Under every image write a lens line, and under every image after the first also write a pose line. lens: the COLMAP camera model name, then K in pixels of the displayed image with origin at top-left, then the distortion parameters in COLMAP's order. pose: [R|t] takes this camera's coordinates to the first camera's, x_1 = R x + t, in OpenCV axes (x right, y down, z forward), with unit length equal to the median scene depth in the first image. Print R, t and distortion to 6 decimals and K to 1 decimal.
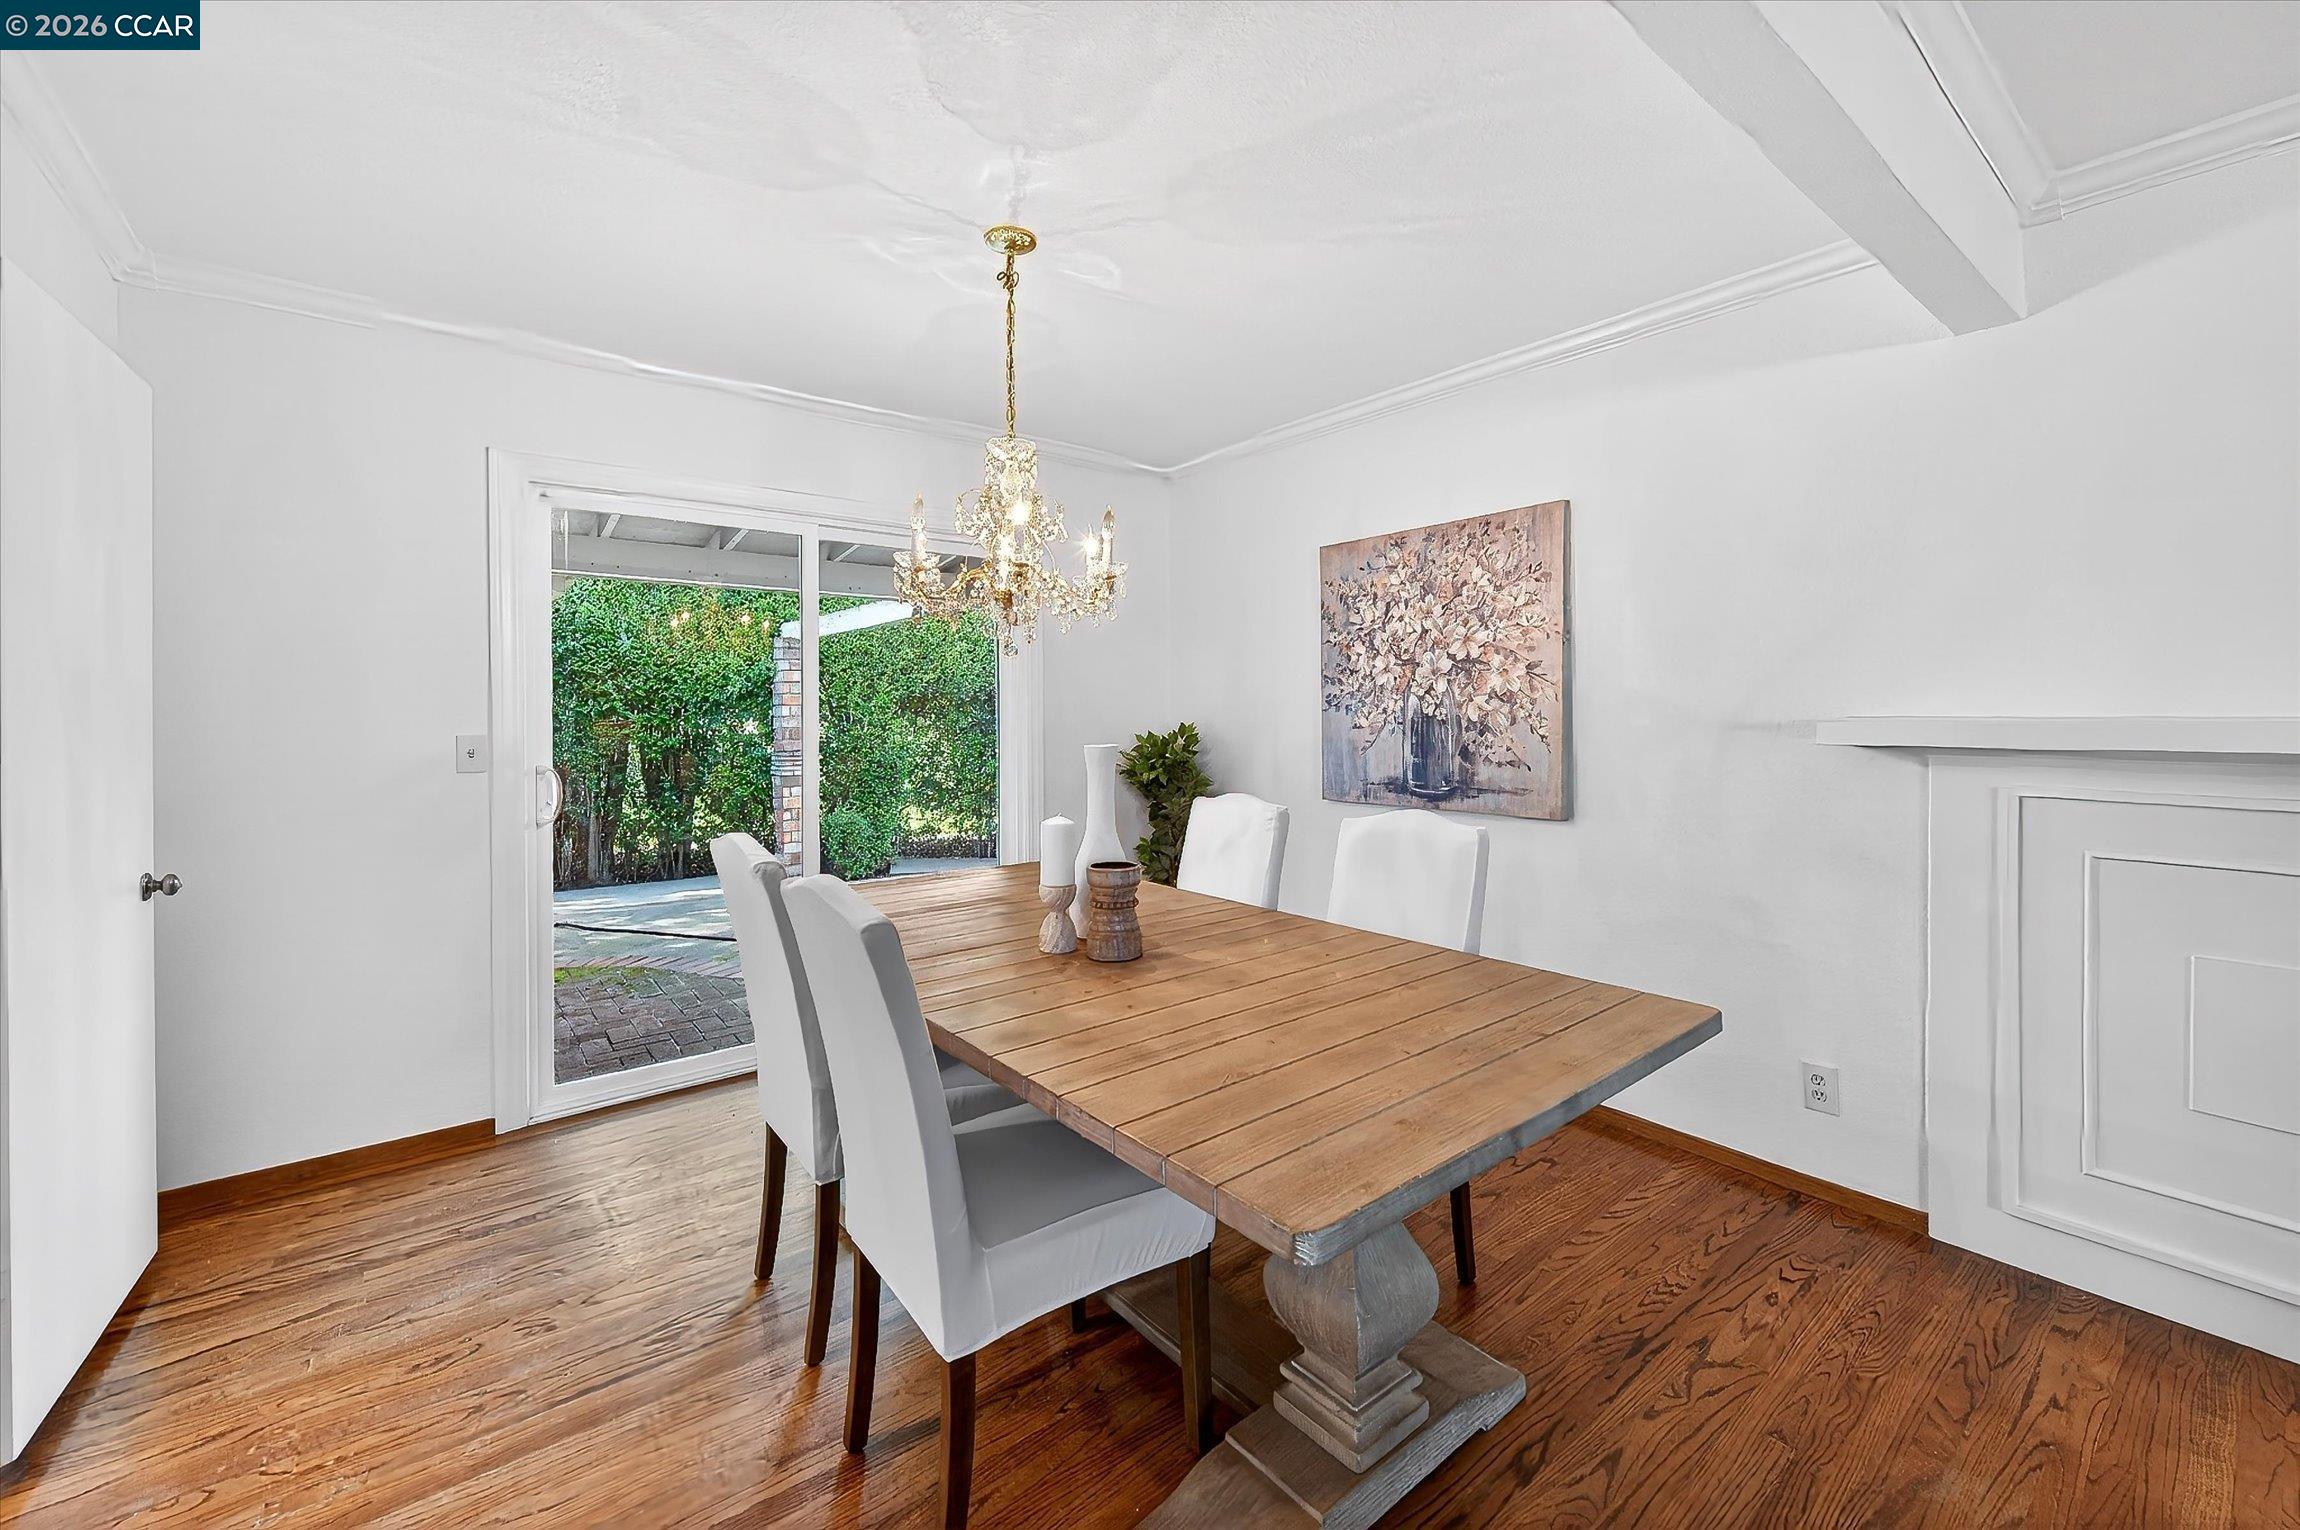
lens RADIAL K [[919.6, 0, 1156.5], [0, 919.6, 710.8], [0, 0, 1]] dist [-0.002006, -0.000930]
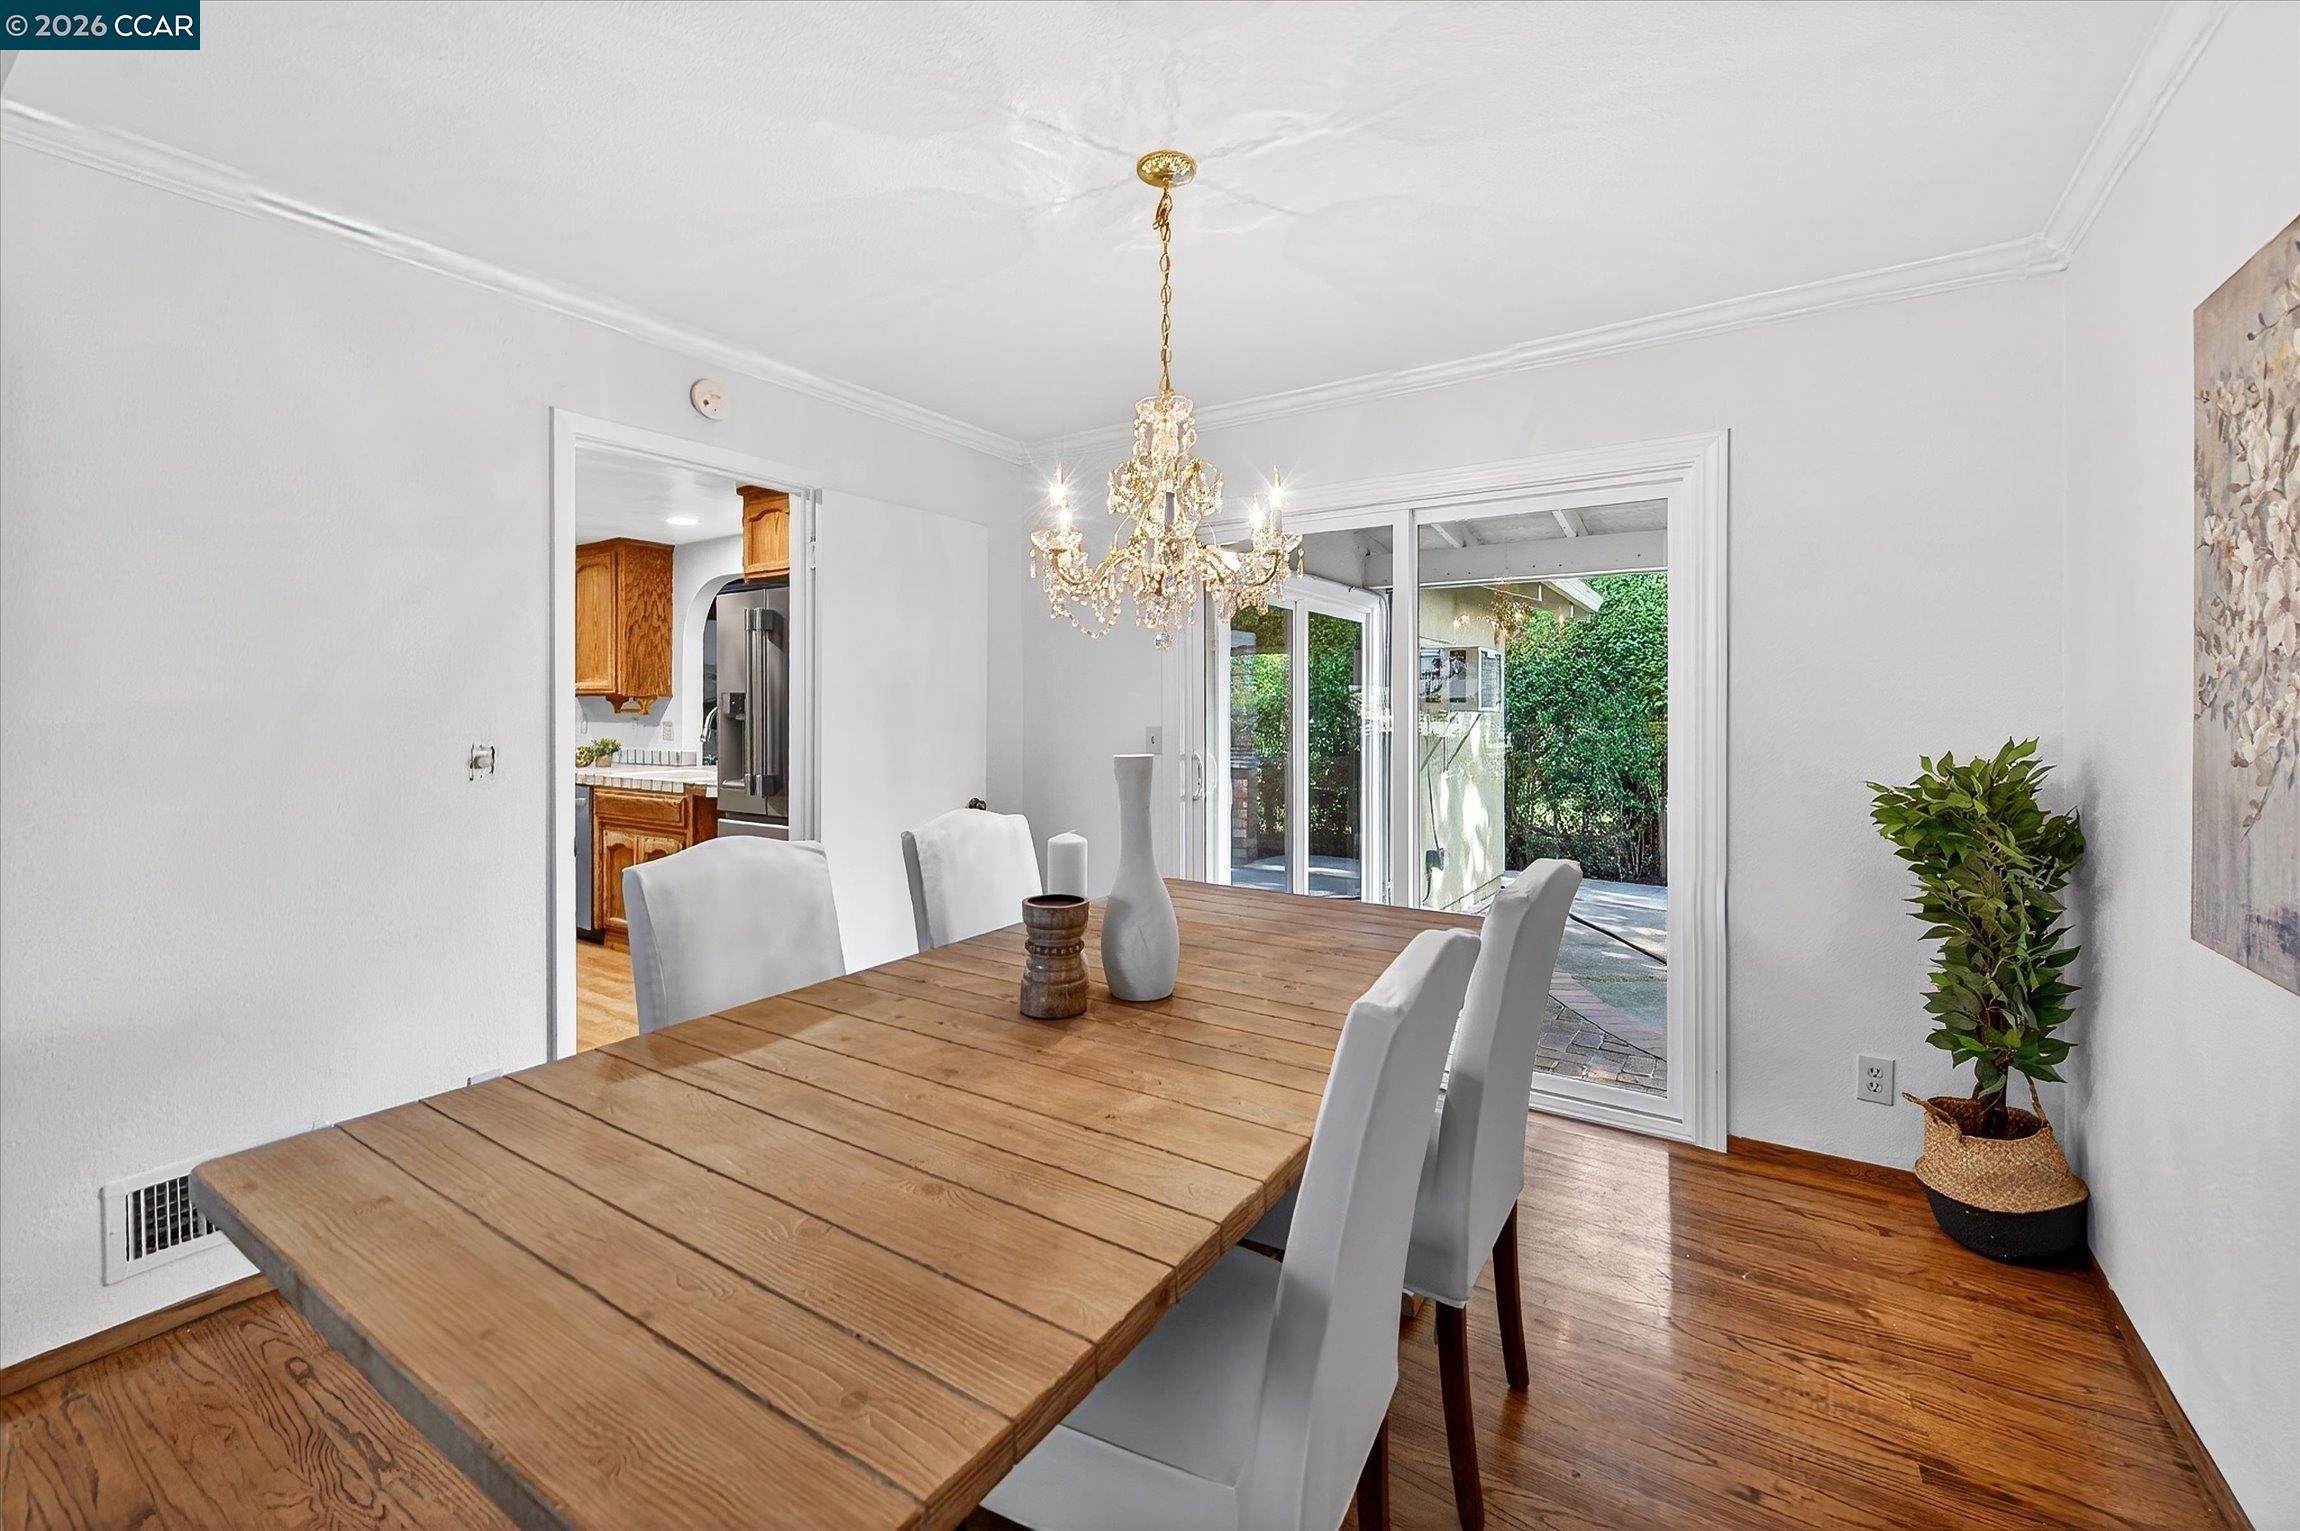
lens RADIAL K [[919.6, 0, 1176.1], [0, 919.6, 717.1], [0, 0, 1]] dist [-0.002006, -0.000930]
pose [[0.324609, 0.013560, -0.945751, 0.429579], [-0.004146, 0.999908, 0.012913, -0.003809], [0.945839, -0.000271, 0.324635, 0.468855]]
